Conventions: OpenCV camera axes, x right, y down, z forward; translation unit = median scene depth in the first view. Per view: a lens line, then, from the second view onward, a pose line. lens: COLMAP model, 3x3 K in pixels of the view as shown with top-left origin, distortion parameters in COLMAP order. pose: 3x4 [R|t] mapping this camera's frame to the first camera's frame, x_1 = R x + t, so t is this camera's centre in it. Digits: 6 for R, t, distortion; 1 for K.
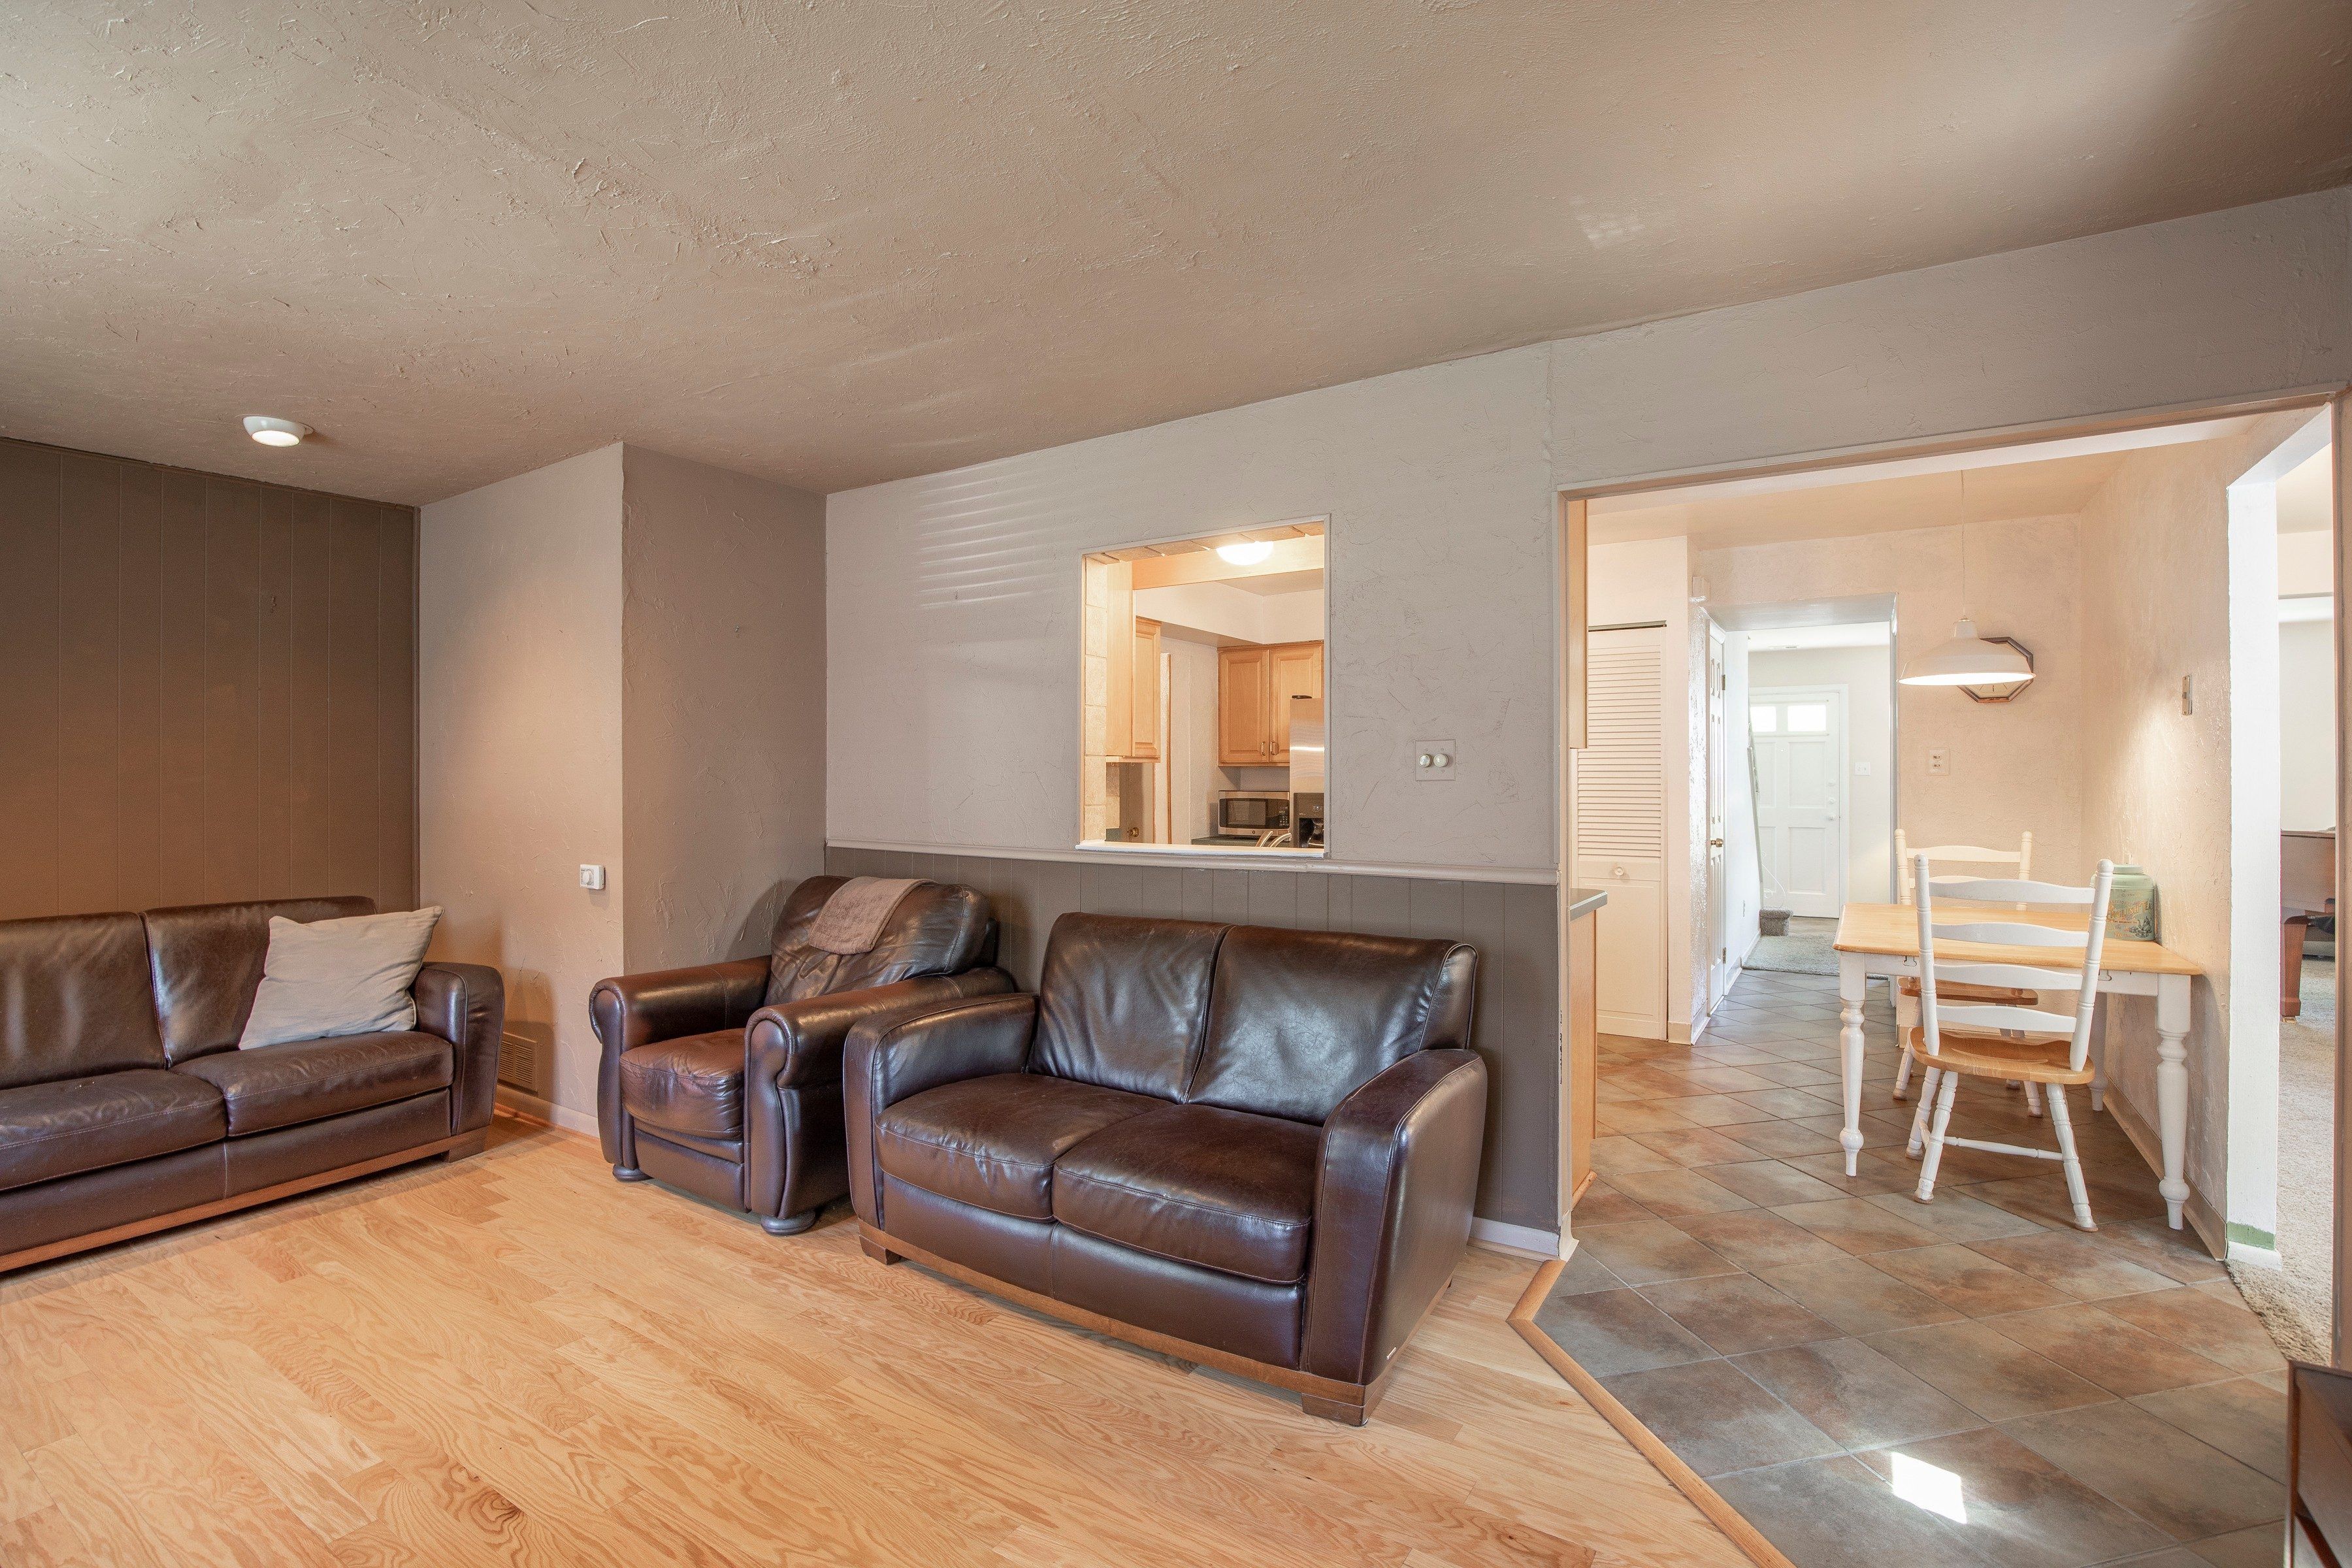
lens RADIAL K [[1096.1, 0, 1188.6], [0, 1096.1, 771.4], [0, 0, 1]] dist [-0.032996, 0.004836]
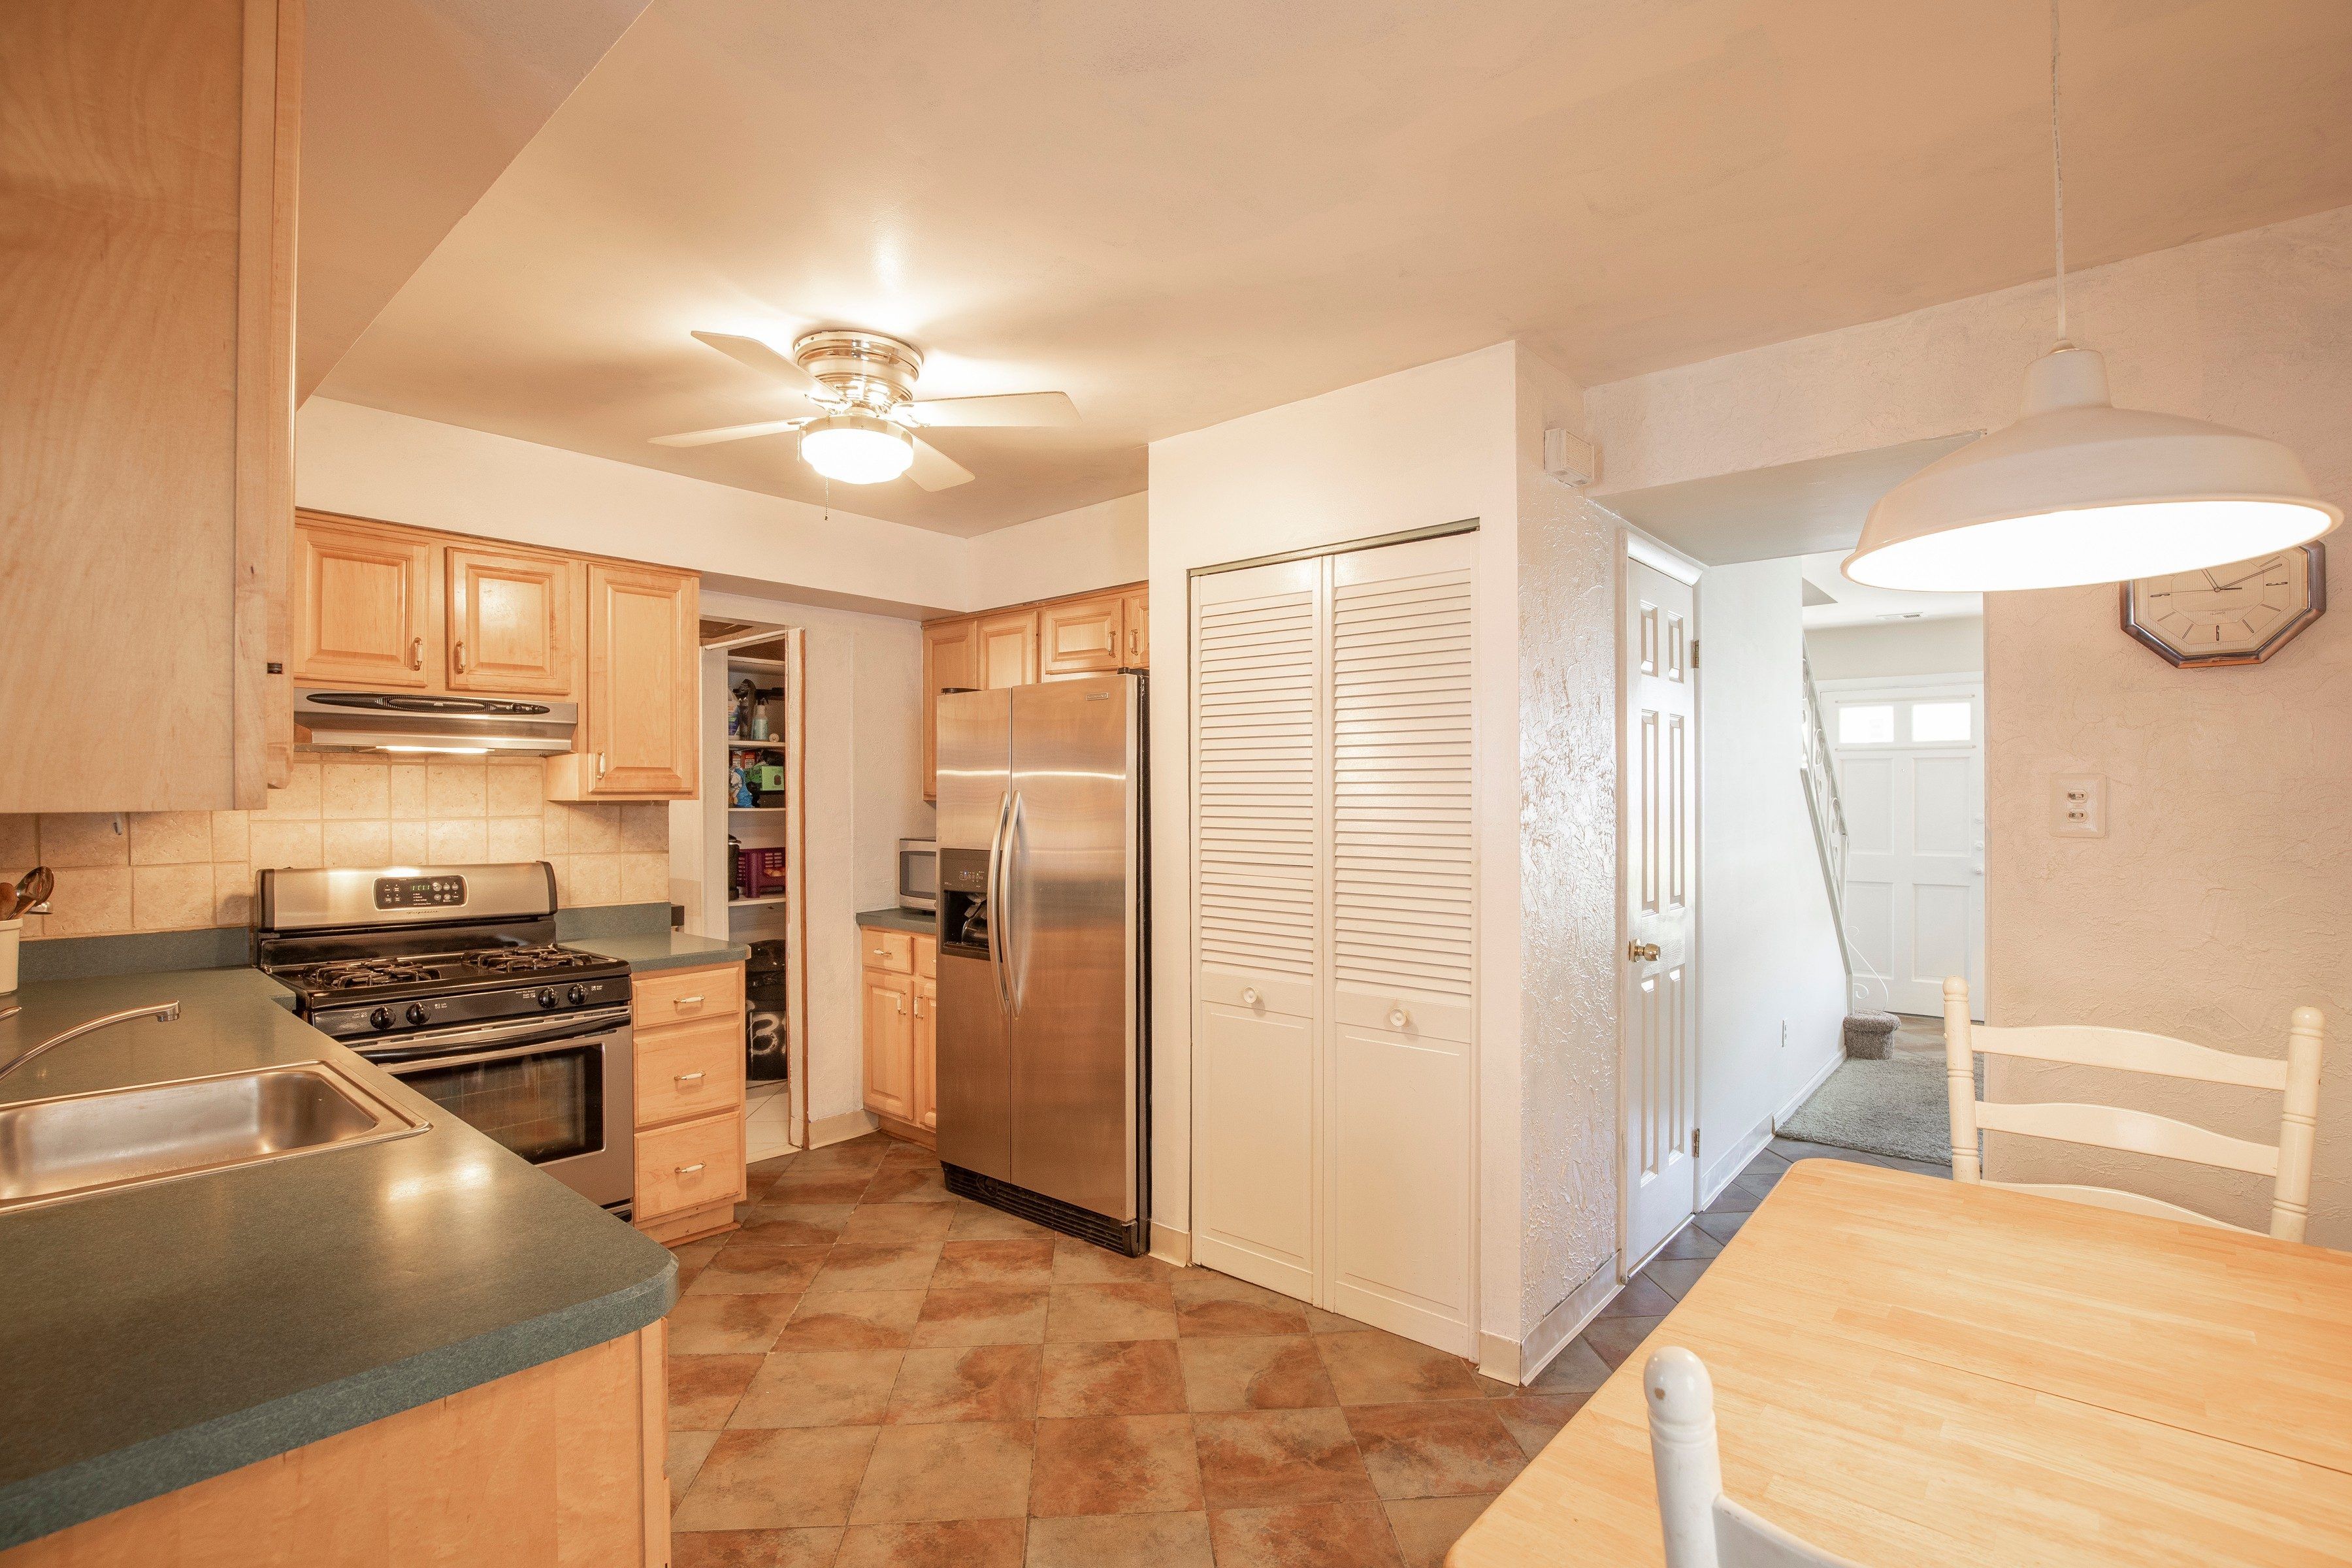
lens RADIAL K [[1096.1, 0, 1191.5], [0, 1096.1, 793.5], [0, 0, 1]] dist [-0.032996, 0.004836]
pose [[0.988896, -0.001014, -0.148603, 0.324623], [0.001605, 0.999991, 0.003858, -0.012997], [0.148598, -0.004054, 0.988889, 0.416206]]
